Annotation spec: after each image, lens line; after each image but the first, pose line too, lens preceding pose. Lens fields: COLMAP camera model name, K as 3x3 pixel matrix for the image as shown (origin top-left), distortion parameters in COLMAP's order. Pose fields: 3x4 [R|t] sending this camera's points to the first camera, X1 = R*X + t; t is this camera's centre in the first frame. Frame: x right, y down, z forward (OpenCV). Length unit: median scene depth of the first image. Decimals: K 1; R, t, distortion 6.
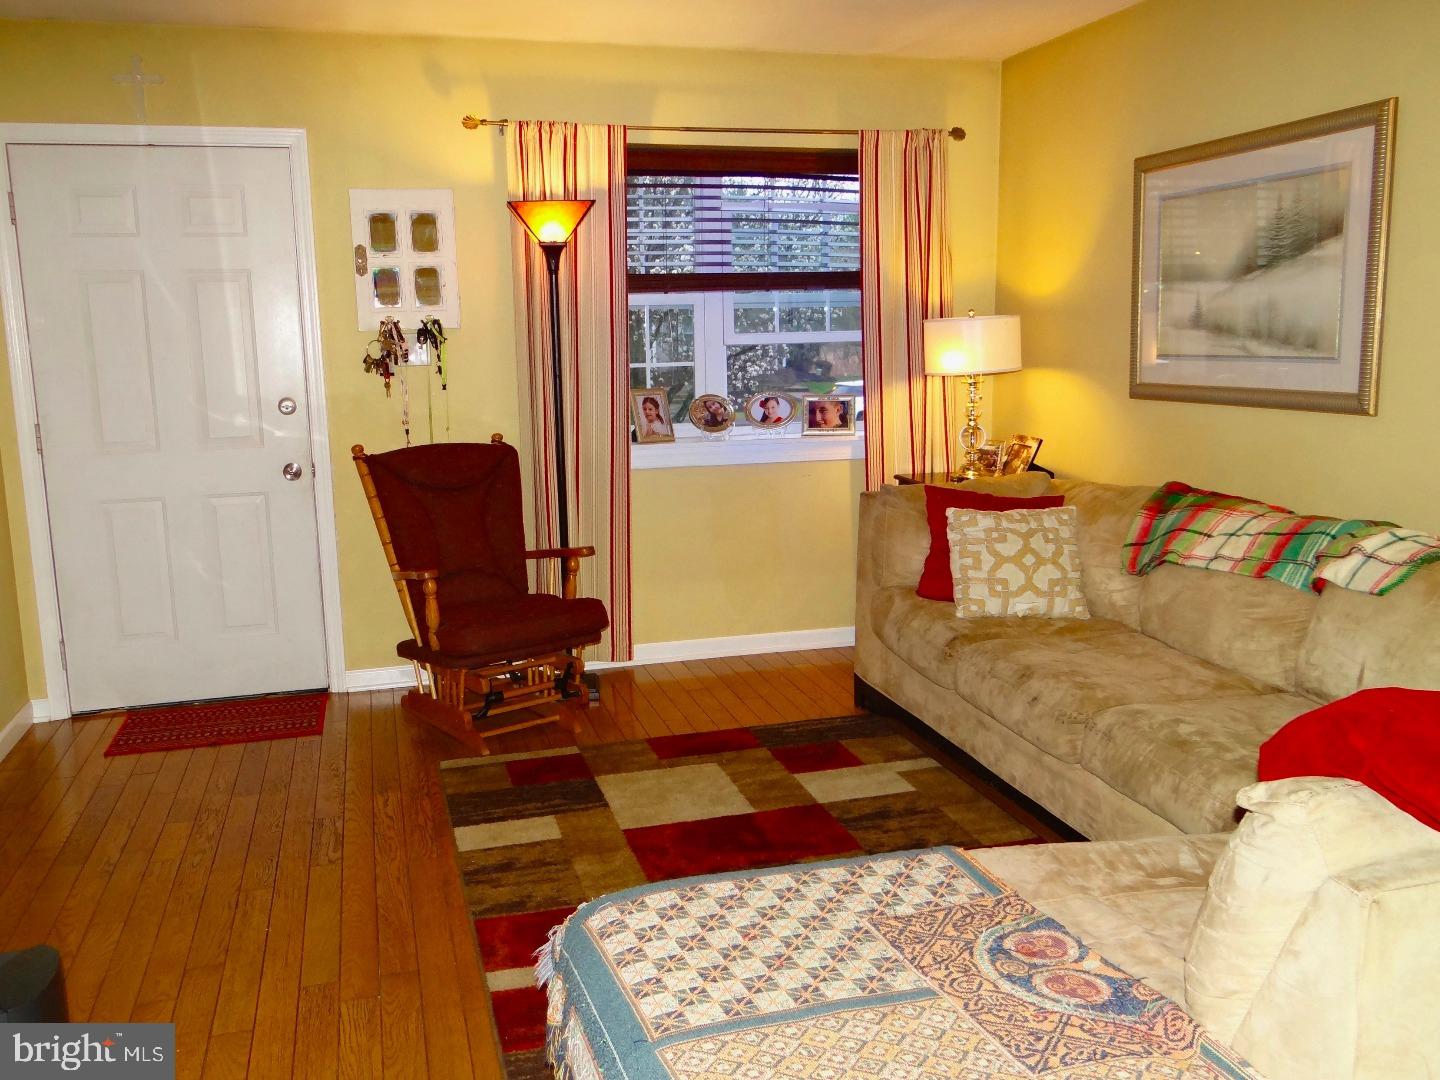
lens RADIAL K [[1288.3, 0, 720.0], [0, 1288.3, 540.0], [0, 0, 1]] dist [0.019008, -0.003631]
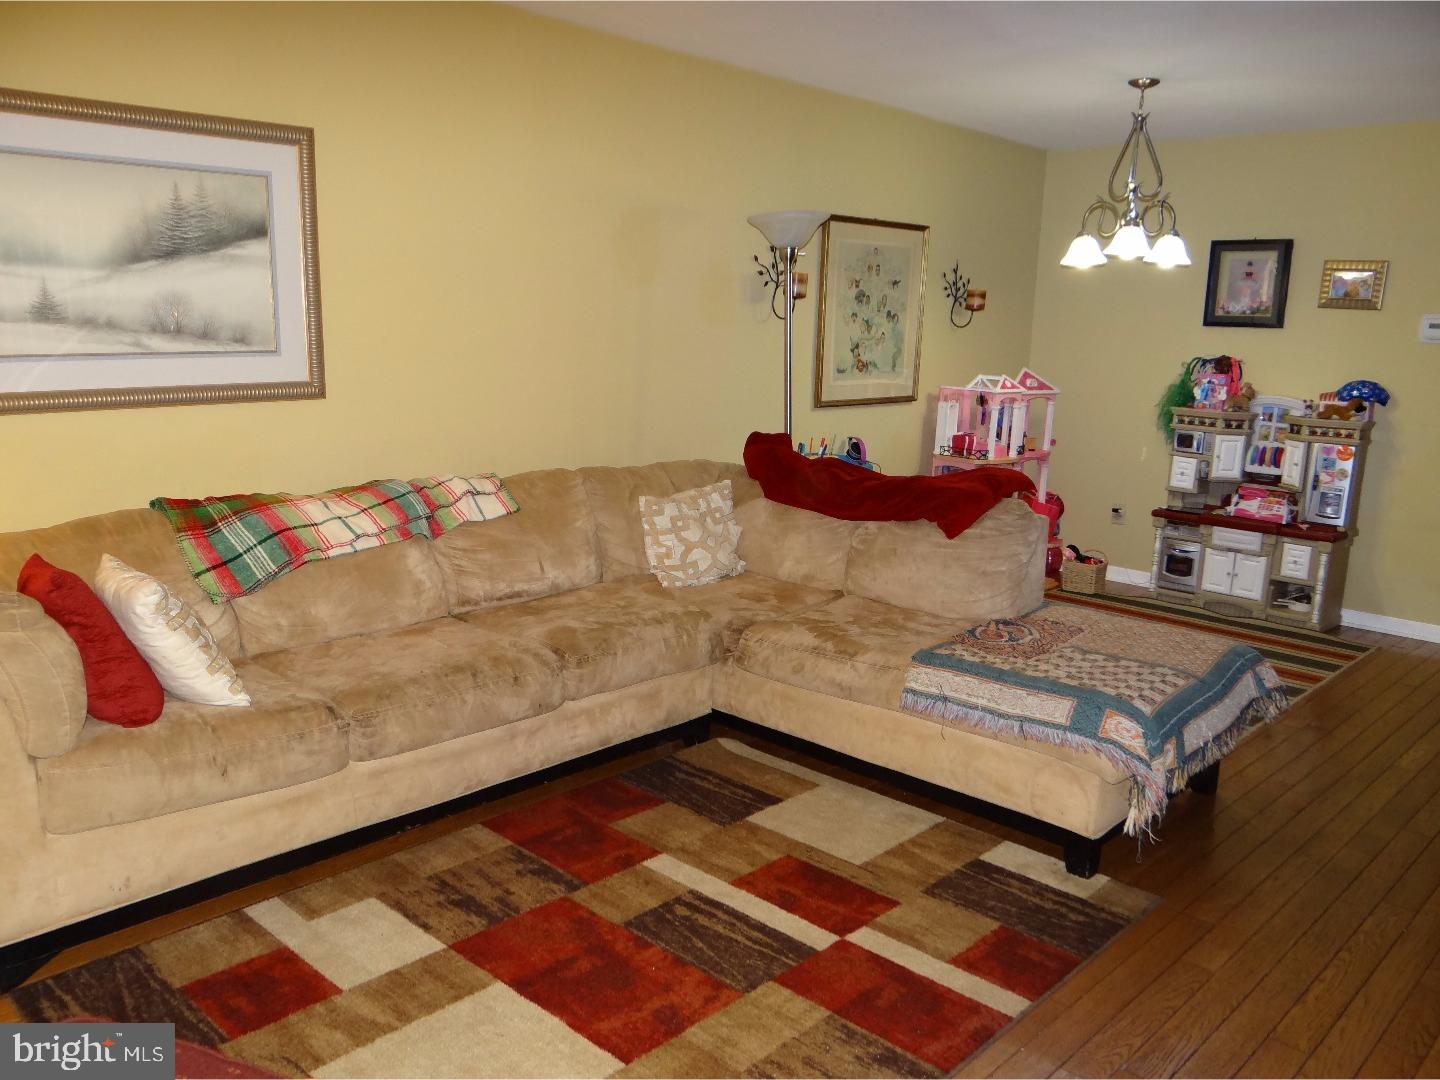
lens RADIAL K [[1161.1, 0, 716.0], [0, 1161.1, 539.0], [0, 0, 1]] dist [0.003715, 0.012460]
pose [[-0.506394, -0.167252, 0.845927, -0.530425], [0.126617, 0.955954, 0.264802, -0.185282], [-0.852956, 0.241203, -0.462912, 1.079714]]
